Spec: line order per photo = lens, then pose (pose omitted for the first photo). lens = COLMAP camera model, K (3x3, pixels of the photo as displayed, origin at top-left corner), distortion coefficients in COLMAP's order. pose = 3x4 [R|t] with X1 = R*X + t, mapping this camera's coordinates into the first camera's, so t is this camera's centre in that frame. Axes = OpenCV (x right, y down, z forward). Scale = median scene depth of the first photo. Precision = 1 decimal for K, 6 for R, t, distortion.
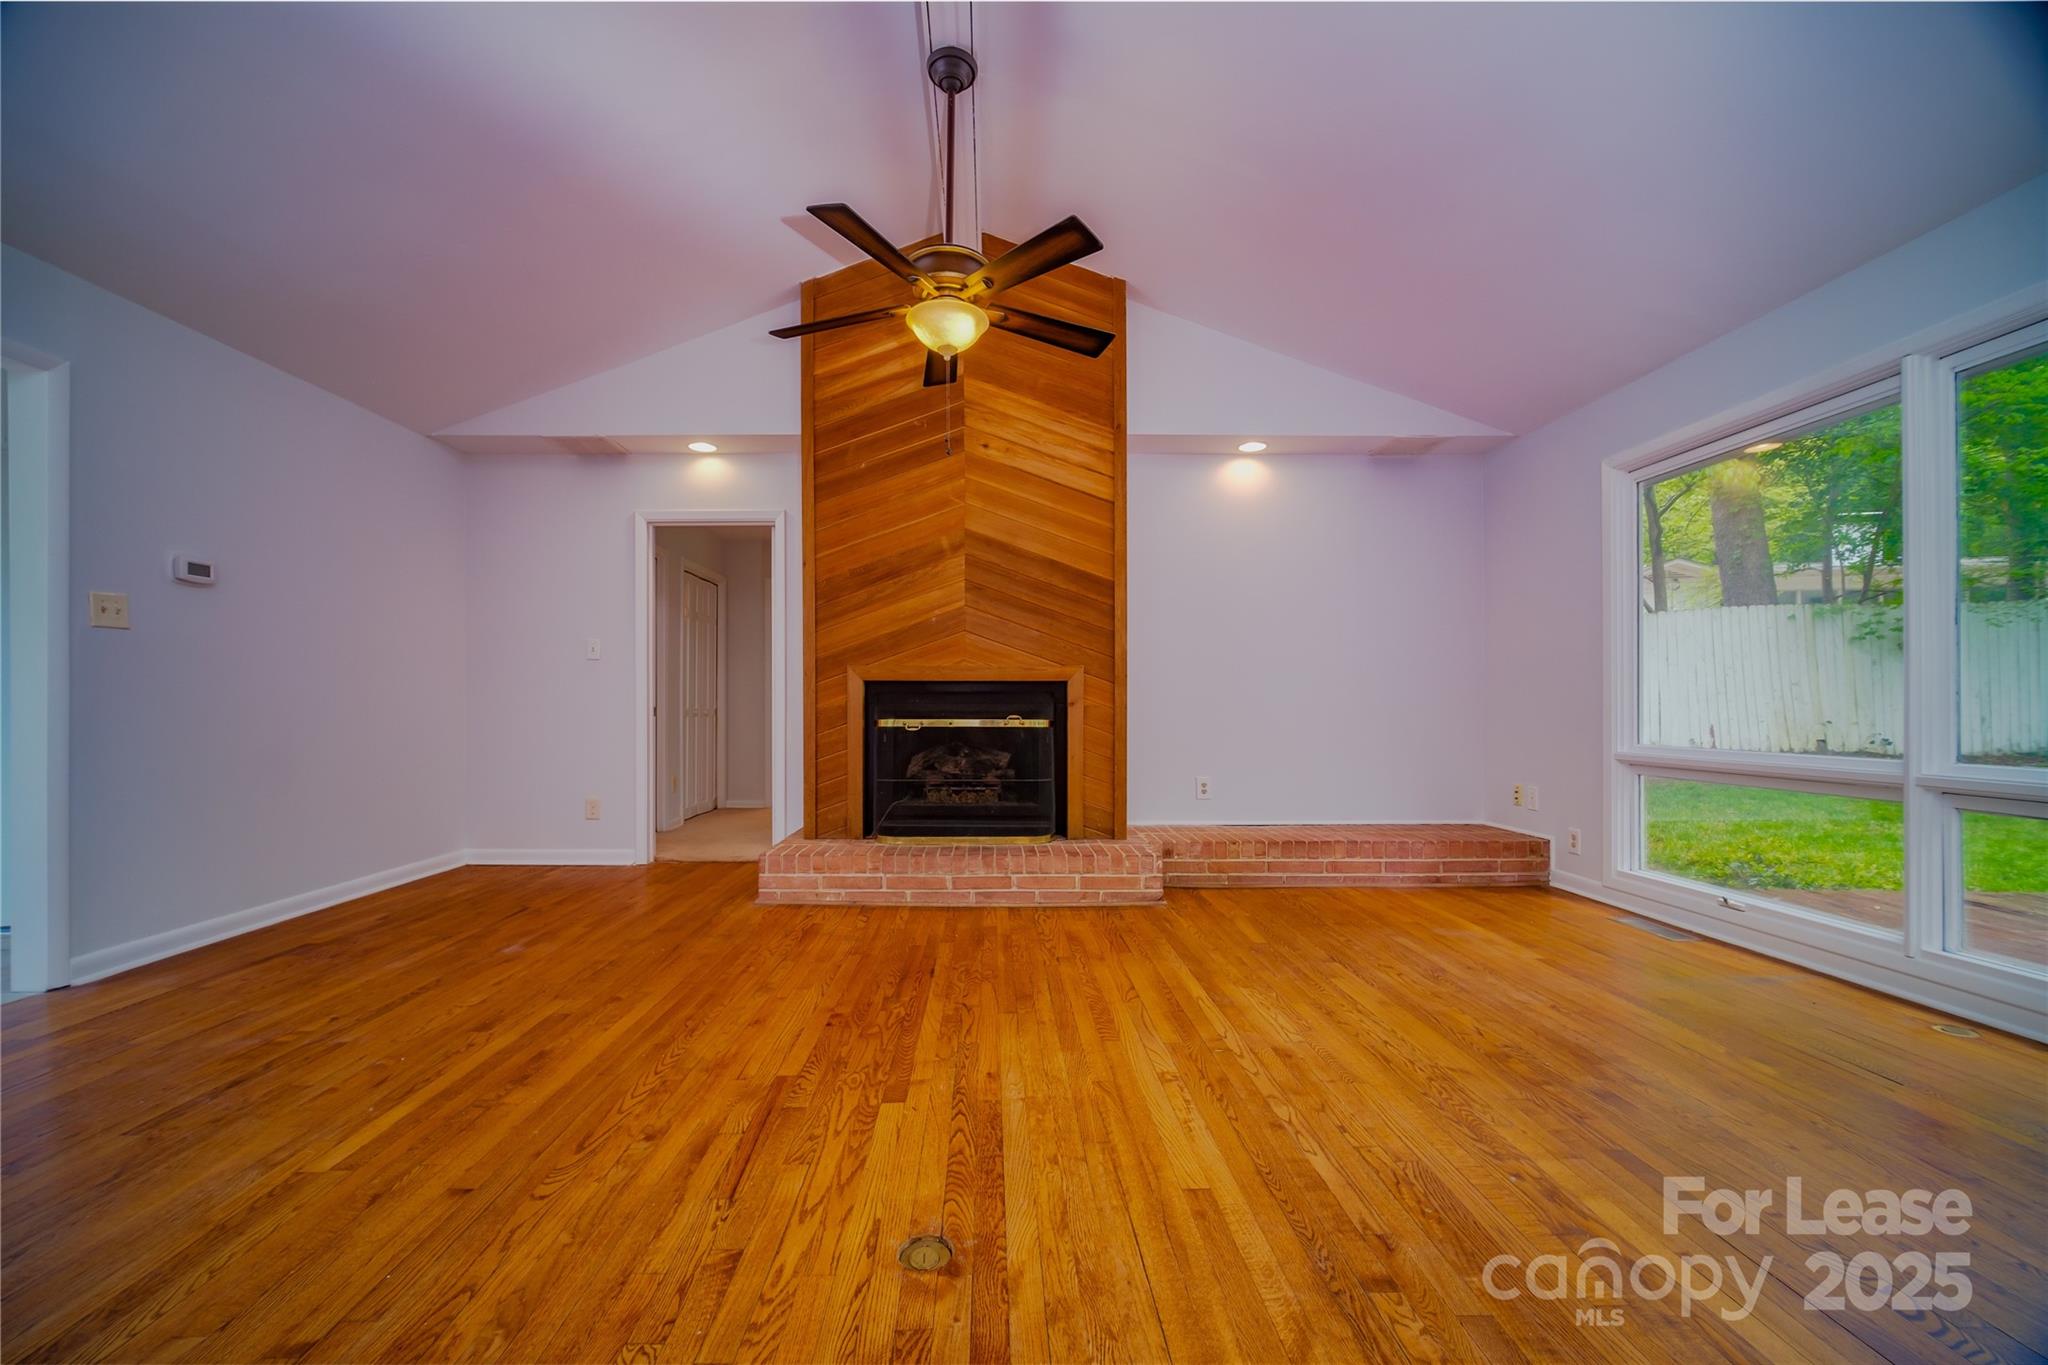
lens RADIAL K [[846.7, 0, 1018.5], [0, 846.7, 700.1], [0, 0, 1]] dist [-0.004096, -0.000696]
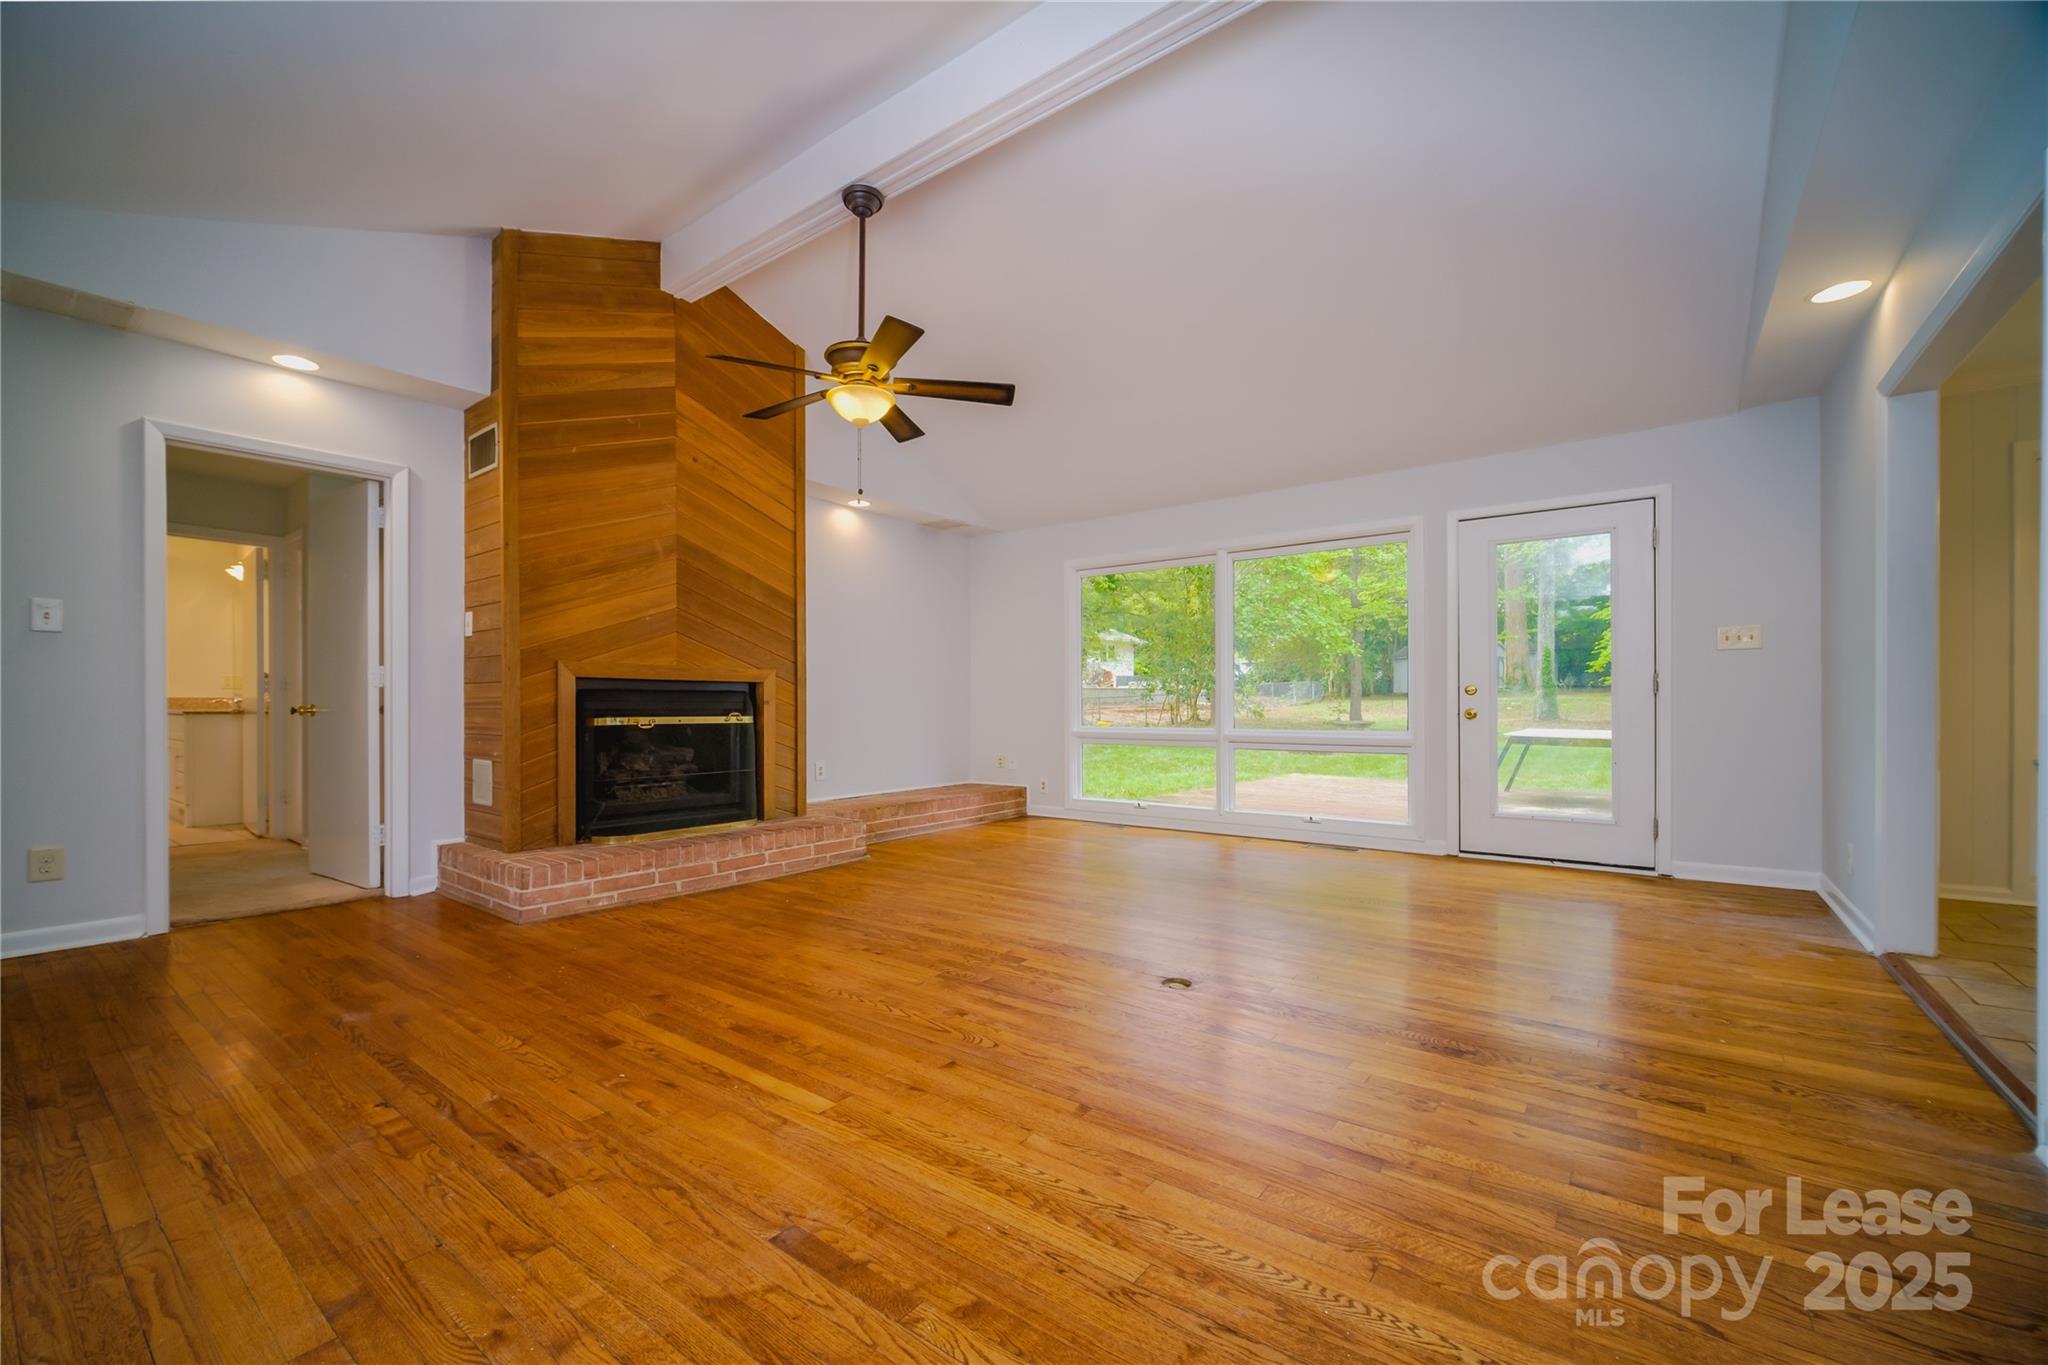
lens RADIAL K [[846.7, 0, 999.8], [0, 846.7, 699.1], [0, 0, 1]] dist [-0.004096, -0.000696]
pose [[0.610992, 0.005278, 0.791619, -0.676773], [-0.004222, 0.999985, -0.003409, 0.002733], [-0.791626, -0.001260, 0.611005, 0.047423]]
